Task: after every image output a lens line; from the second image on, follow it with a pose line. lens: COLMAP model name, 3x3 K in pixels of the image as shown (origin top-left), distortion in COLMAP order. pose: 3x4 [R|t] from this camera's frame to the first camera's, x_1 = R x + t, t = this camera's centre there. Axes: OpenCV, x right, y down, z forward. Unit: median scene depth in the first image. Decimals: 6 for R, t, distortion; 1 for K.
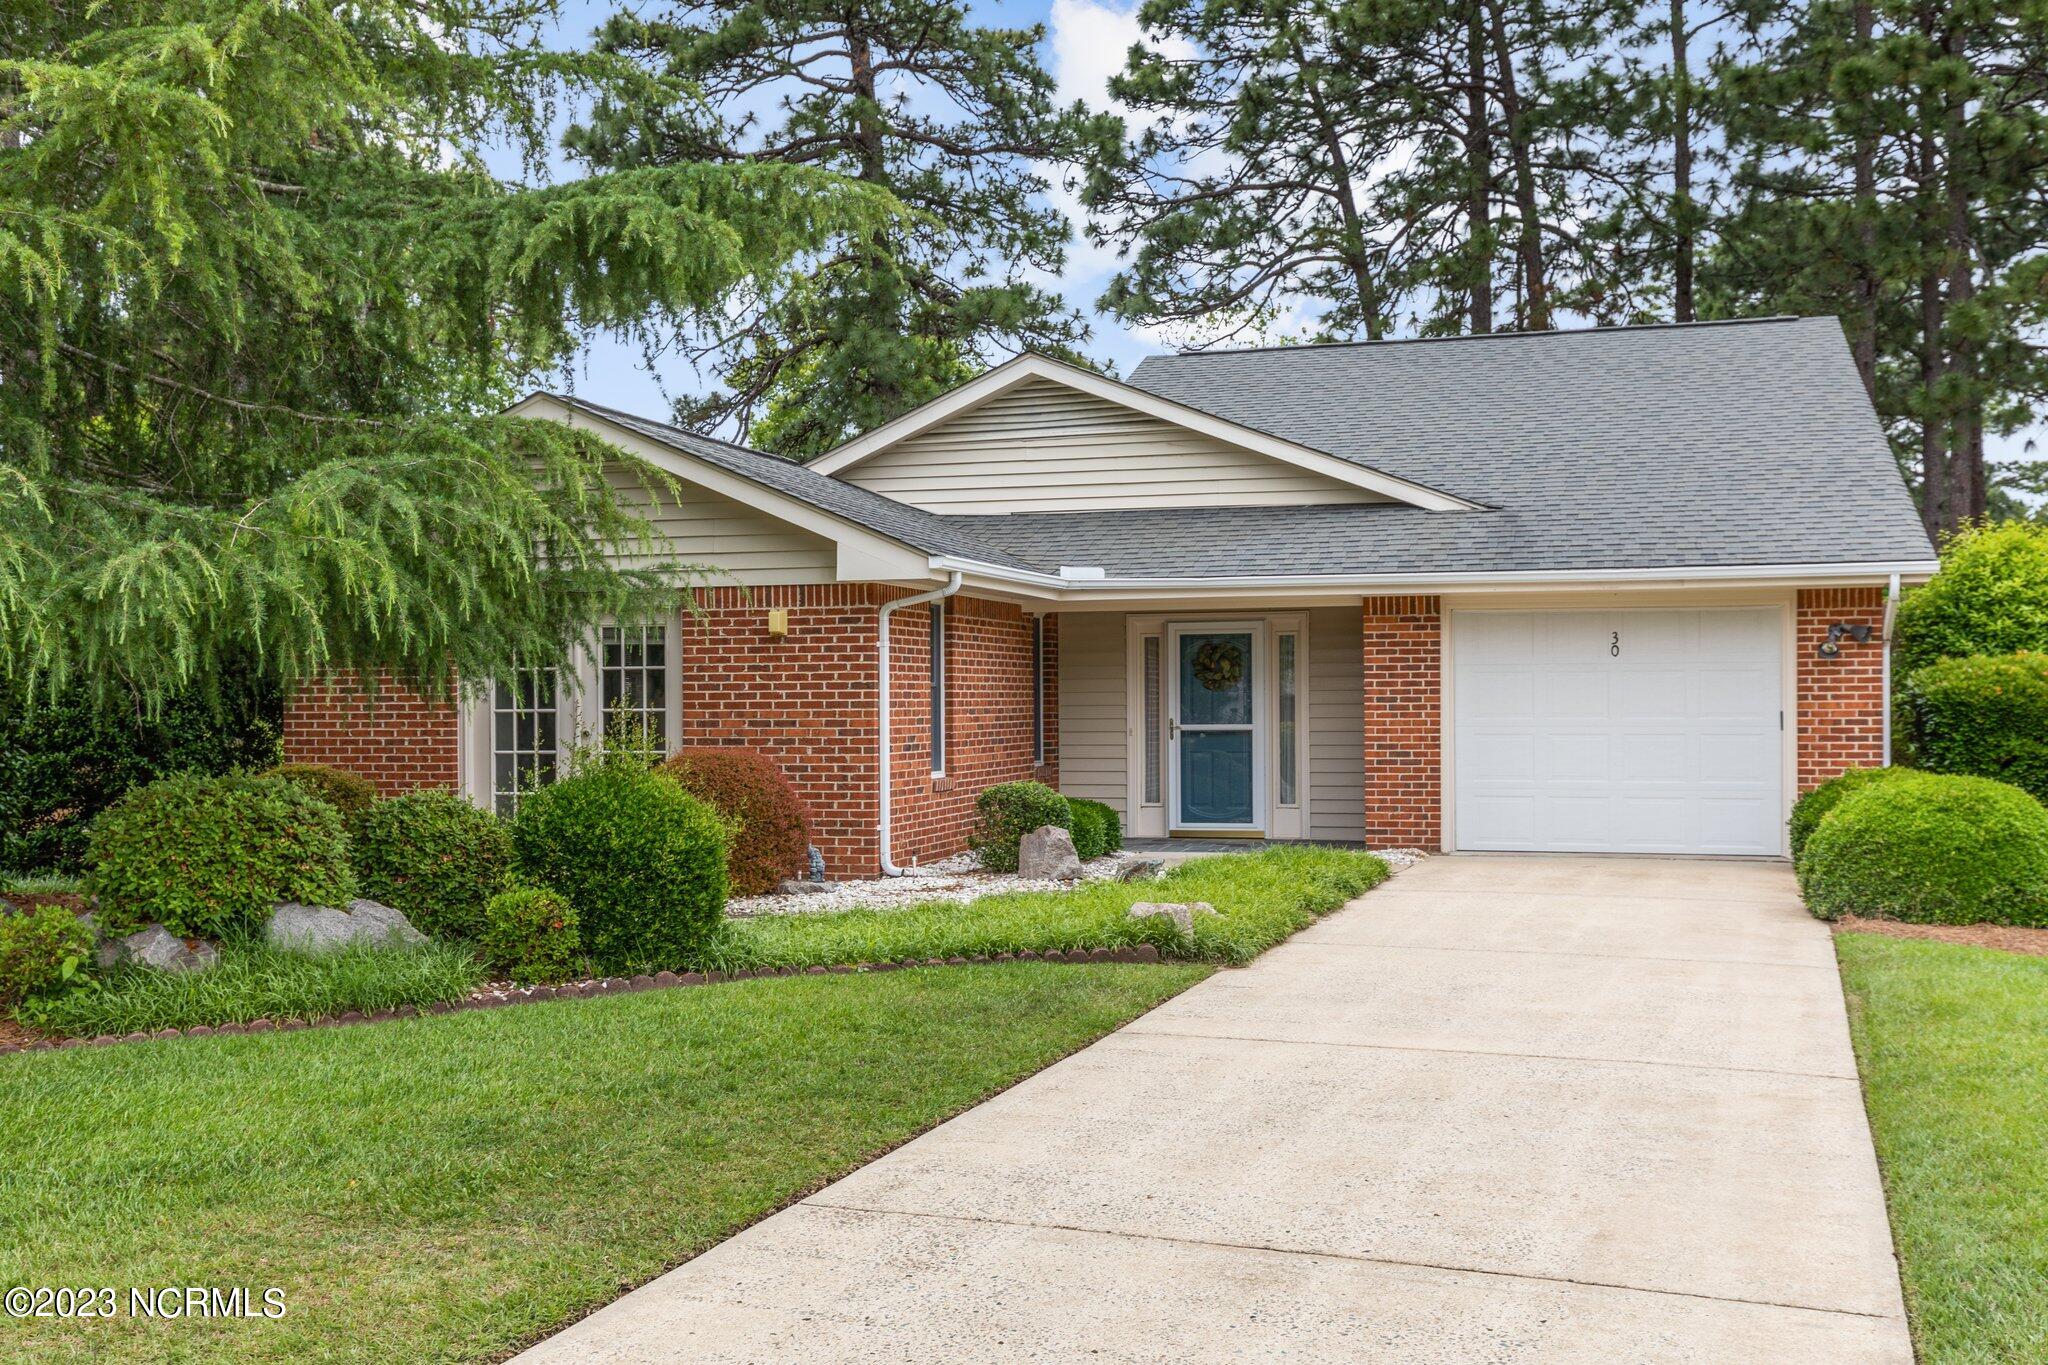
lens RADIAL K [[2075.3, 0, 1024.9], [0, 2075.3, 695.2], [0, 0, 1]] dist [-0.000116, -0.009269]
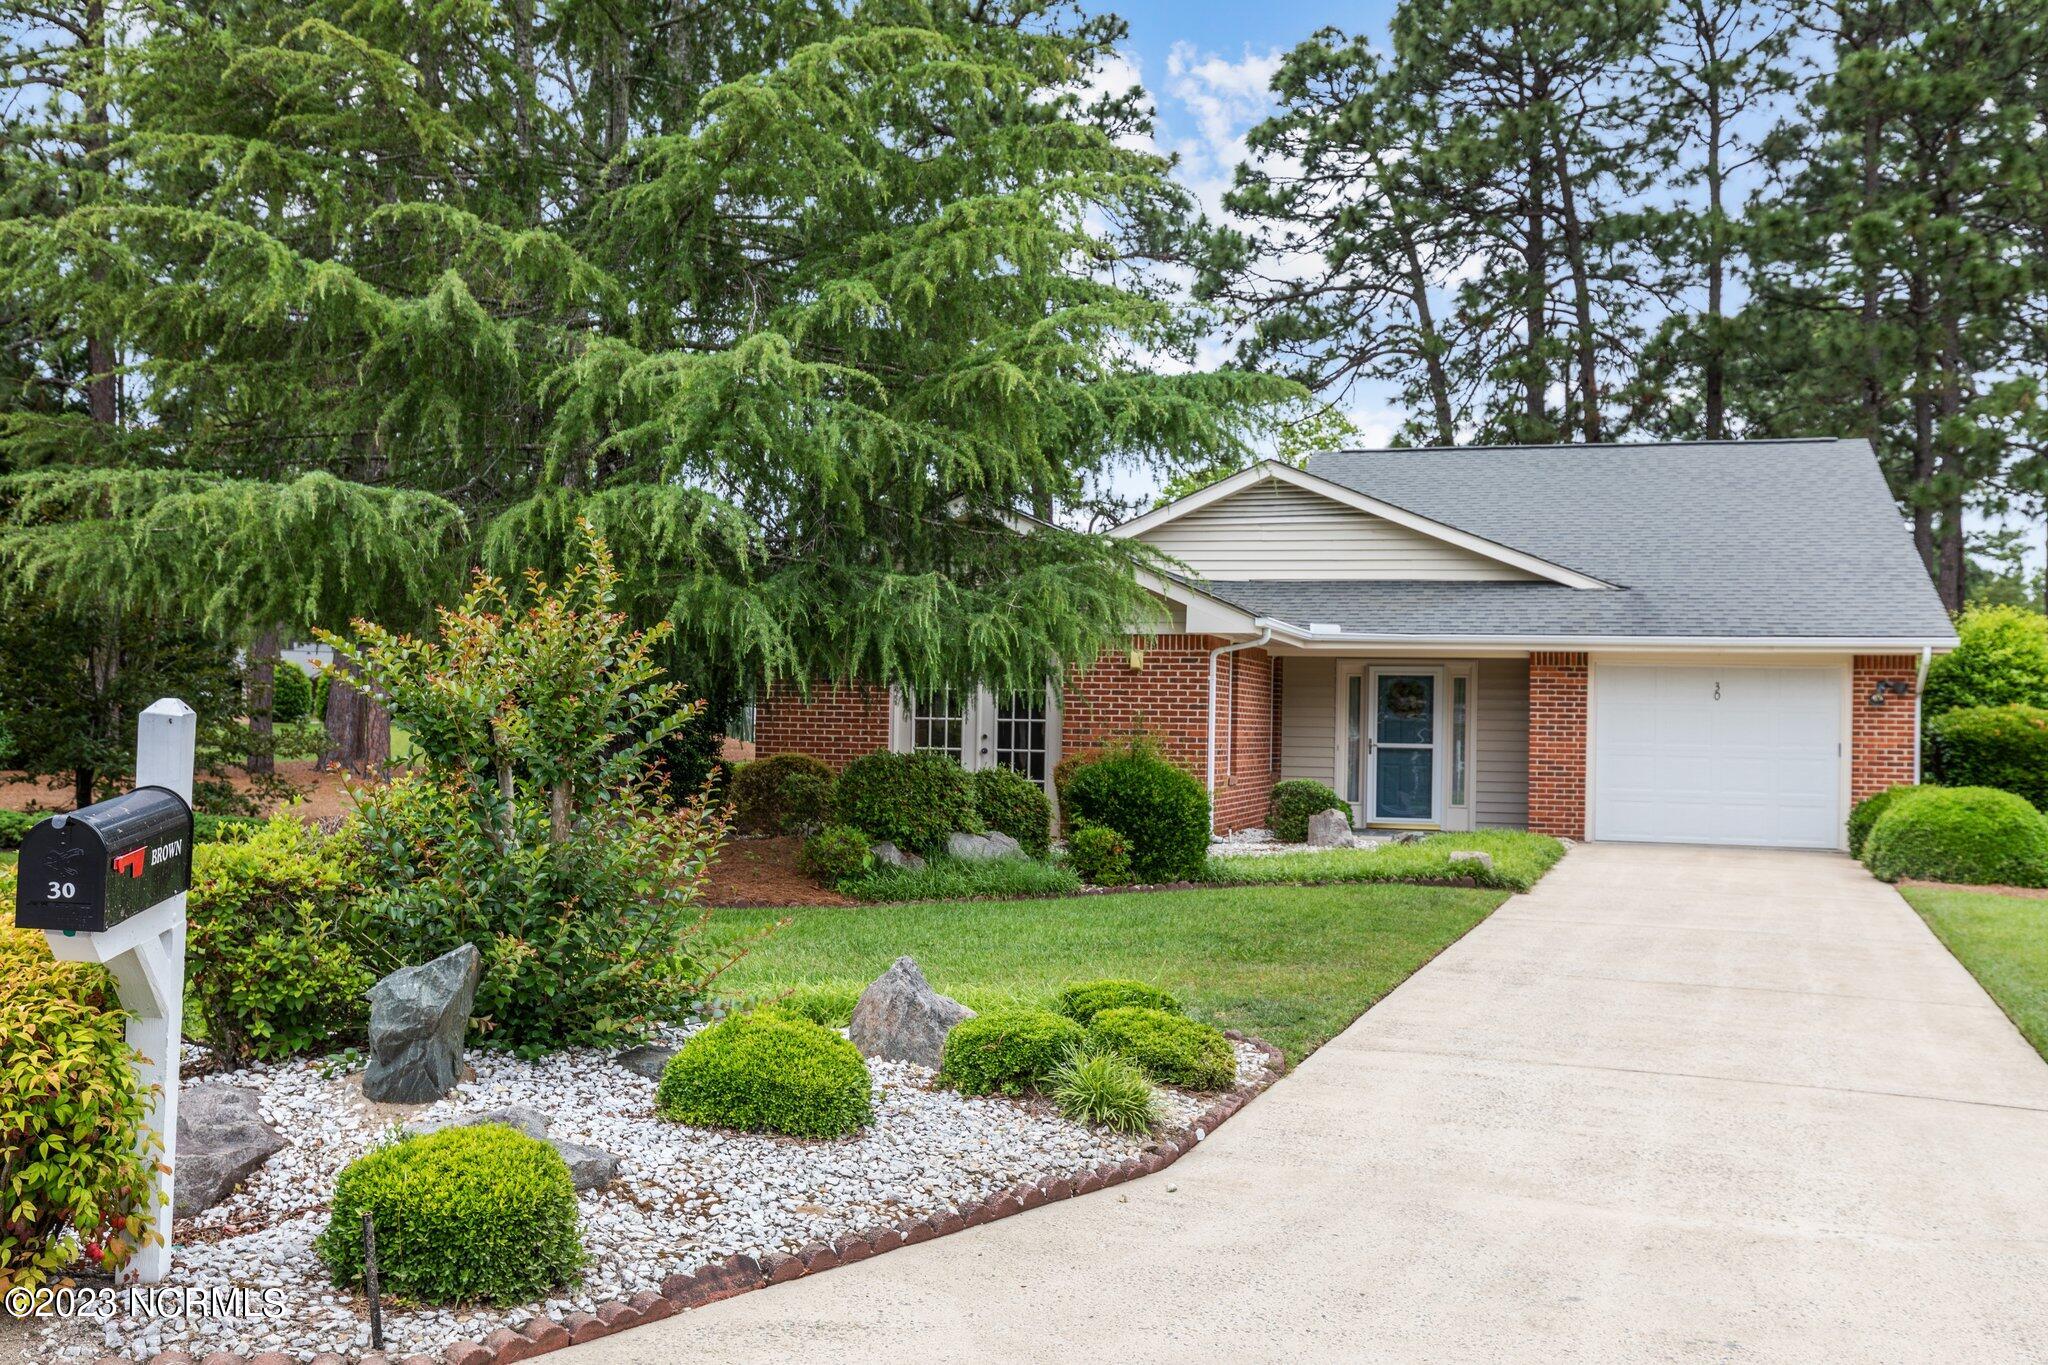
lens RADIAL K [[2011.9, 0, 1024.0], [0, 2011.9, 682.5], [0, 0, 1]] dist [0.002766, -0.001505]
pose [[0.999647, 0.026105, 0.004897, -0.157567], [-0.026001, 0.999456, -0.020309, 0.007471], [-0.005425, 0.020174, 0.999782, -0.283975]]
